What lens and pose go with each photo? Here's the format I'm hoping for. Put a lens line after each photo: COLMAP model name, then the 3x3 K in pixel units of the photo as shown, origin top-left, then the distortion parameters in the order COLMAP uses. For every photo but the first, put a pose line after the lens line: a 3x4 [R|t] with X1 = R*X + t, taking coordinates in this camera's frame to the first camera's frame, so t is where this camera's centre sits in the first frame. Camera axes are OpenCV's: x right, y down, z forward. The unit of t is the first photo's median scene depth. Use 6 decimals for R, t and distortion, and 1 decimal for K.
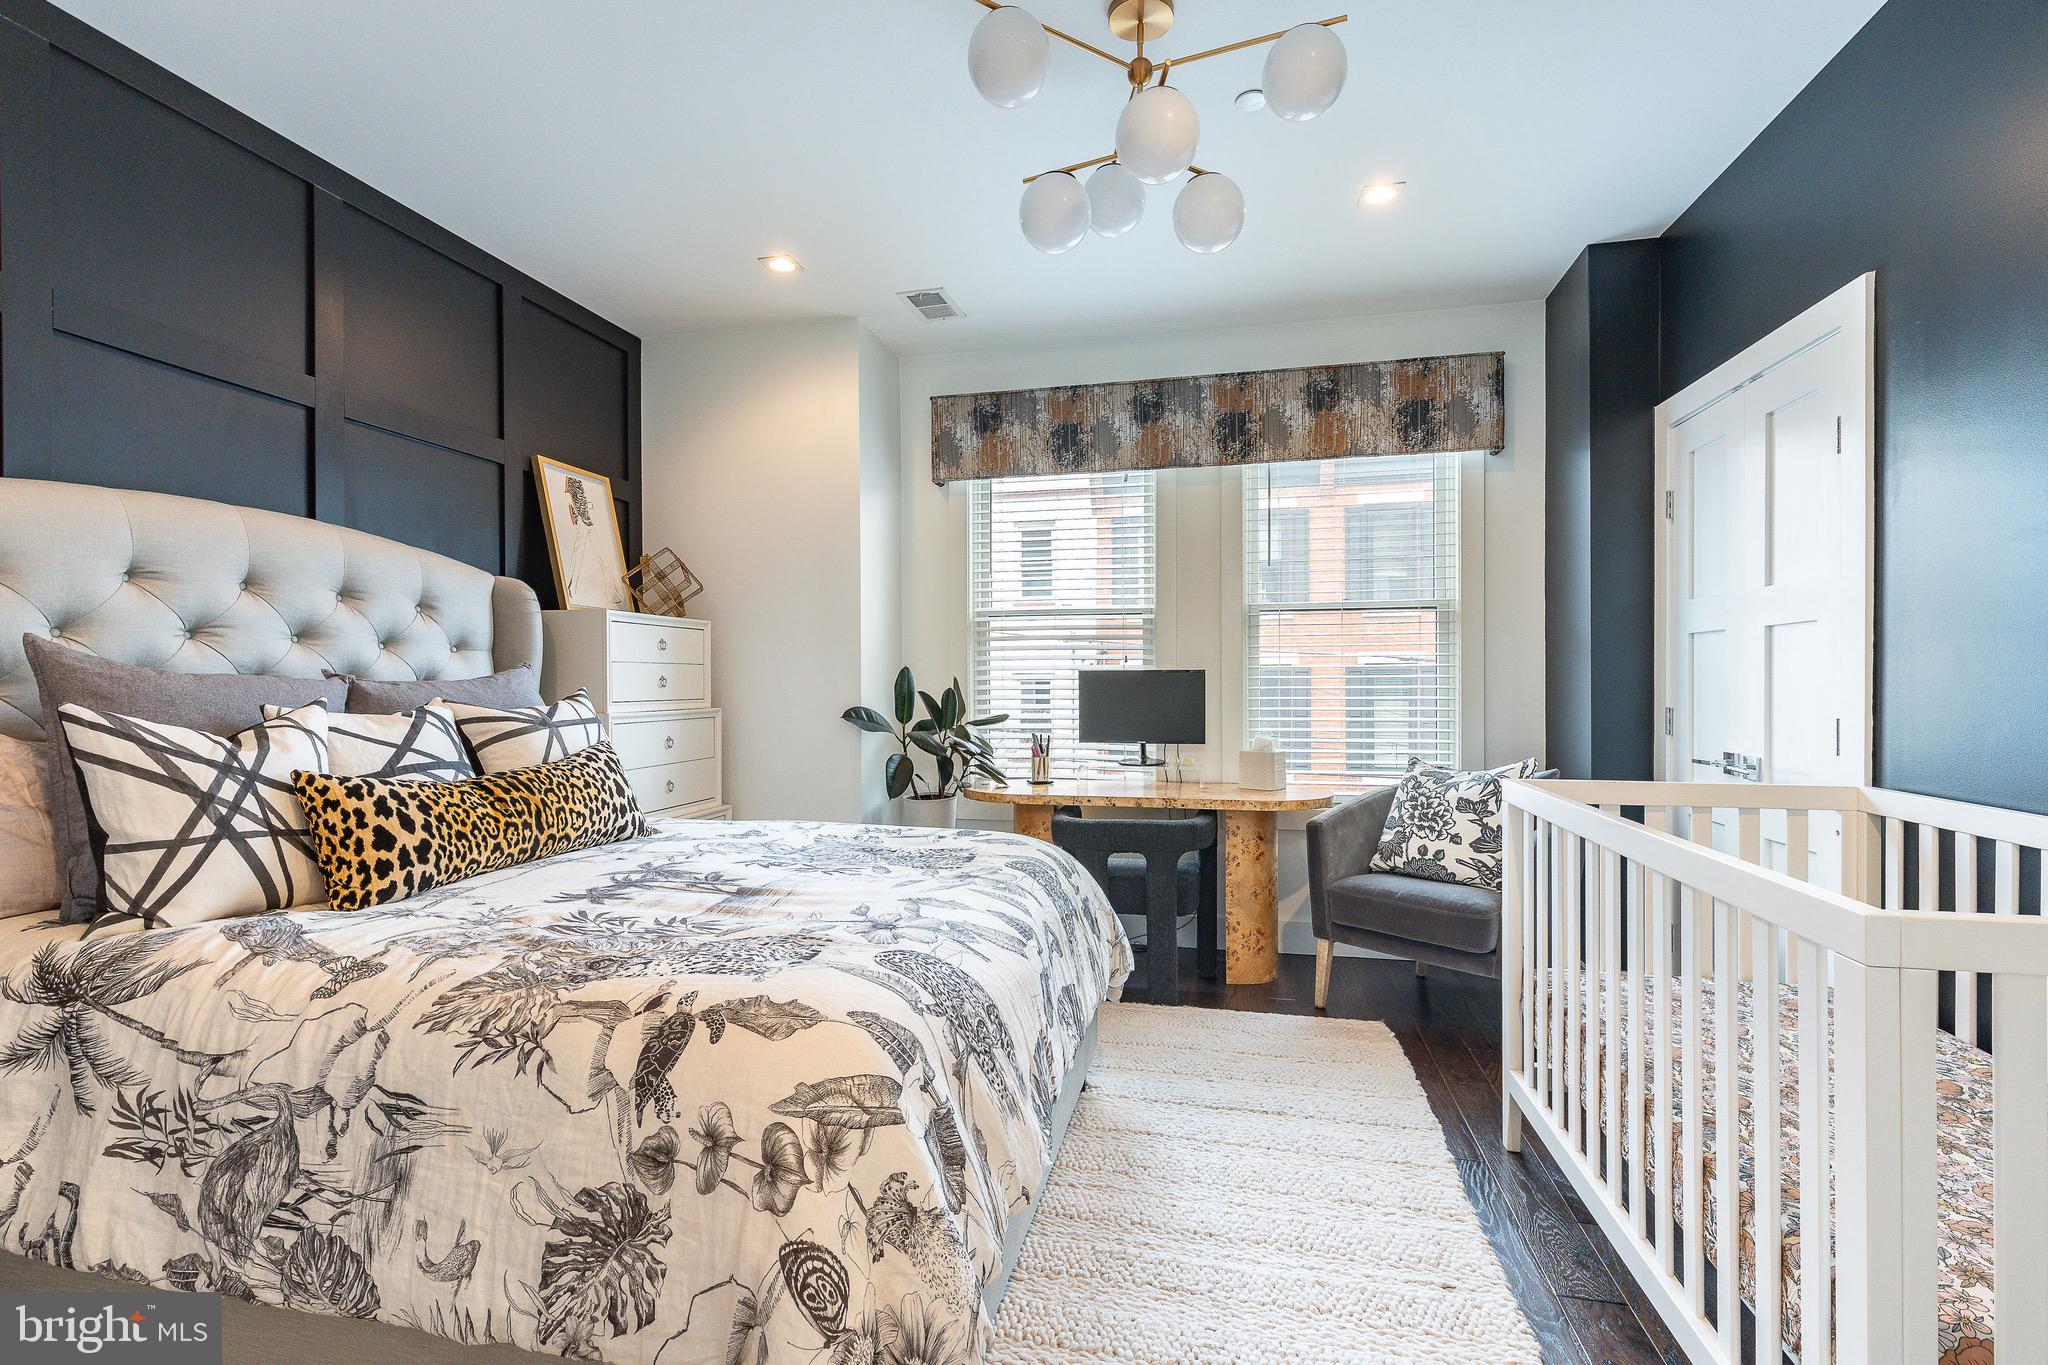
lens RADIAL K [[908.2, 0, 1025.1], [0, 908.2, 687.3], [0, 0, 1]] dist [0.004367, -0.001100]
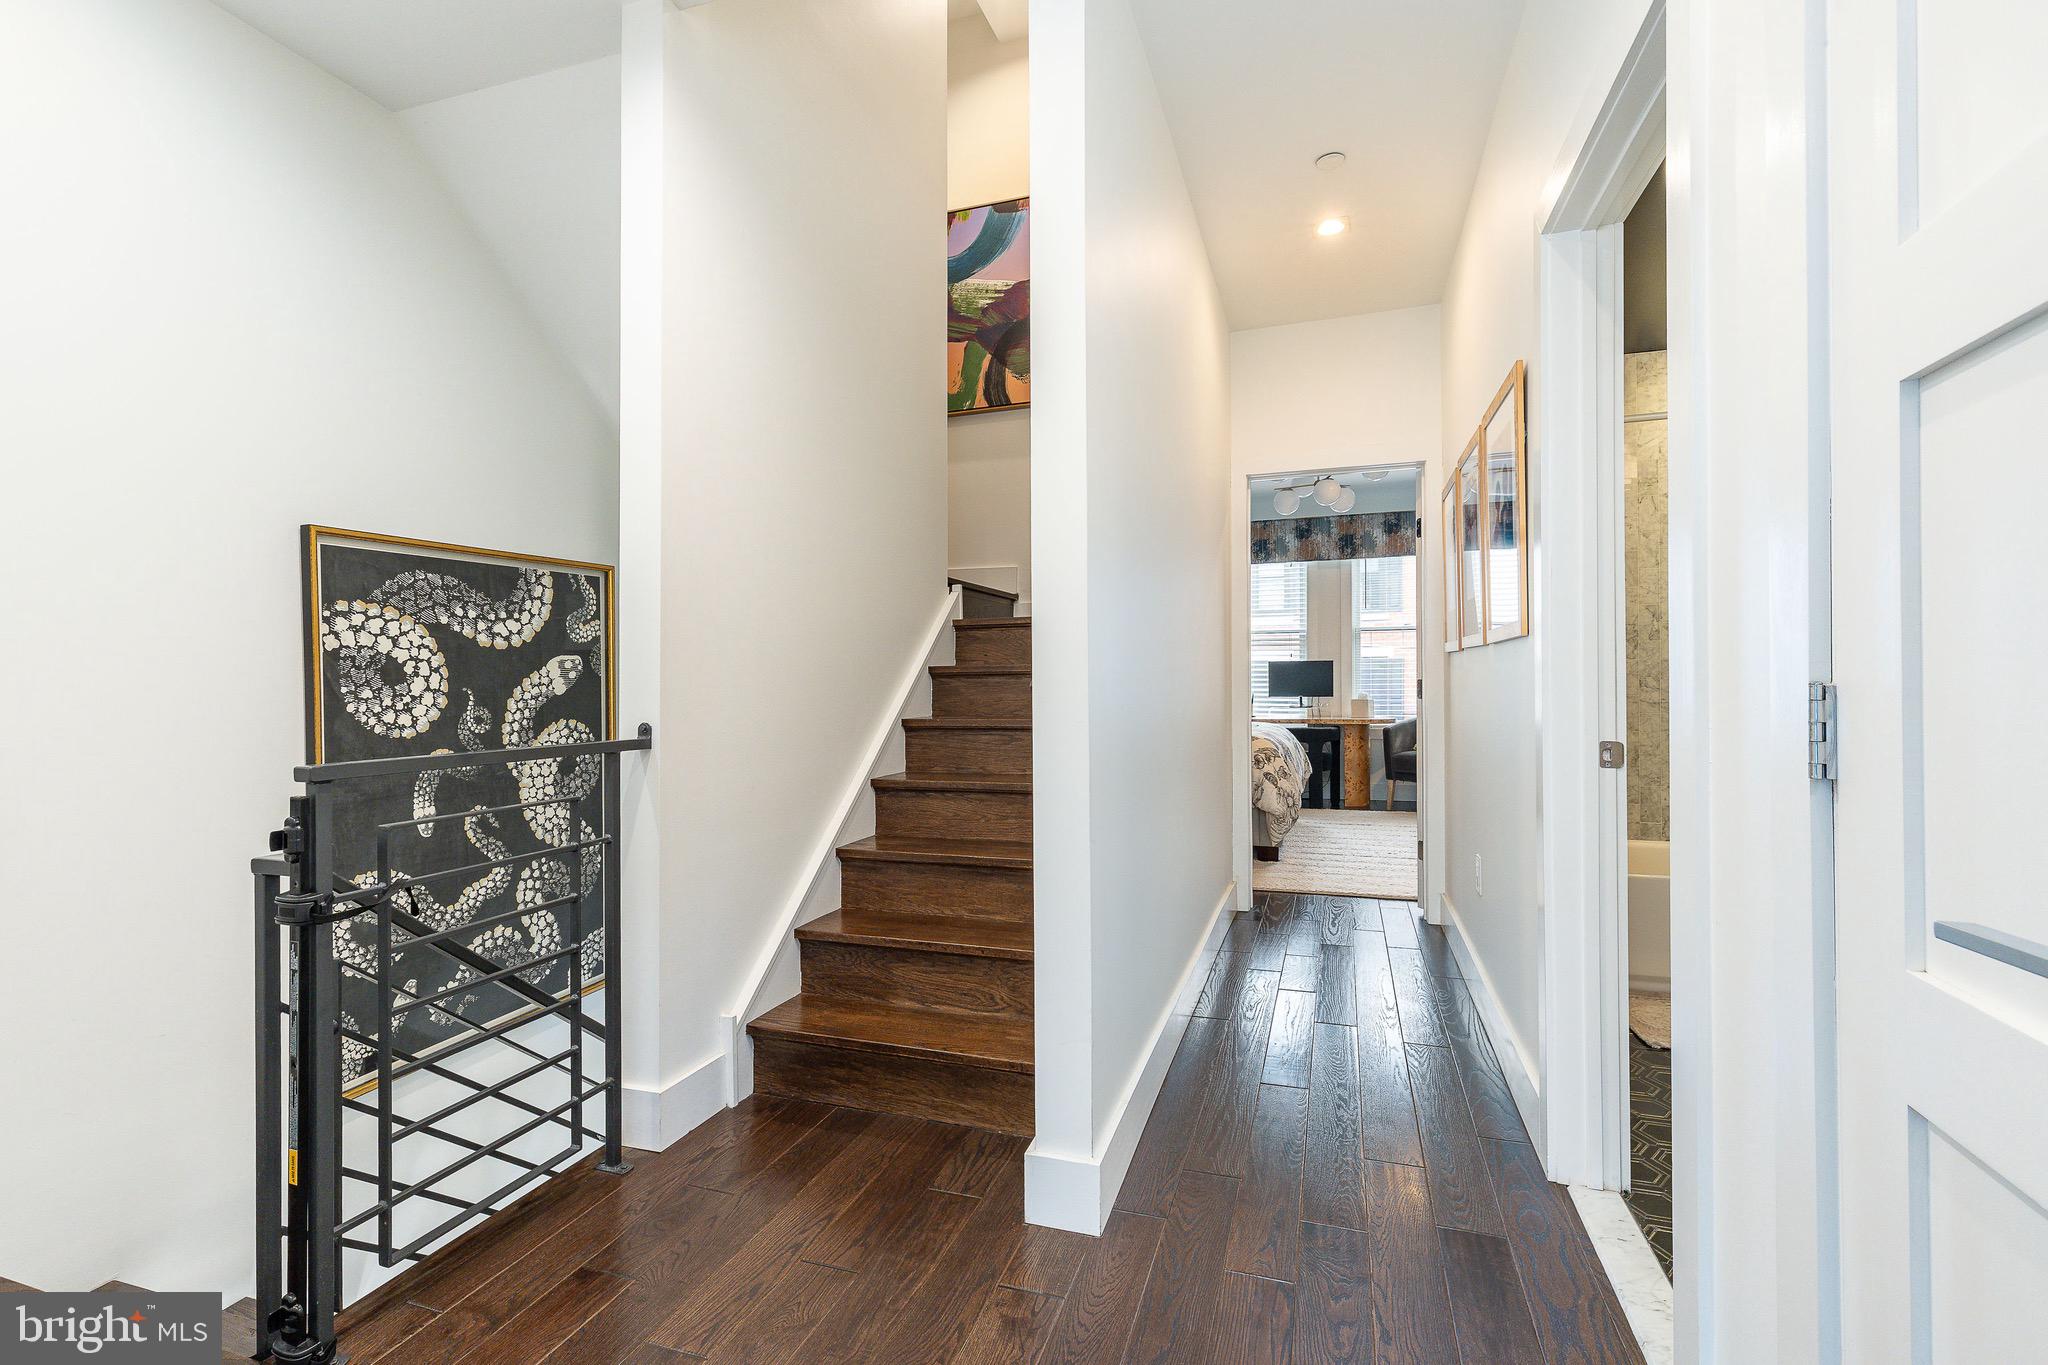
lens RADIAL K [[908.2, 0, 1023.8], [0, 908.2, 678.8], [0, 0, 1]] dist [0.004367, -0.001100]
pose [[0.994638, -0.000488, -0.103413, -0.280396], [0.000427, 1.000000, -0.000607, 0.022800], [0.103413, 0.000560, 0.994638, -1.099393]]
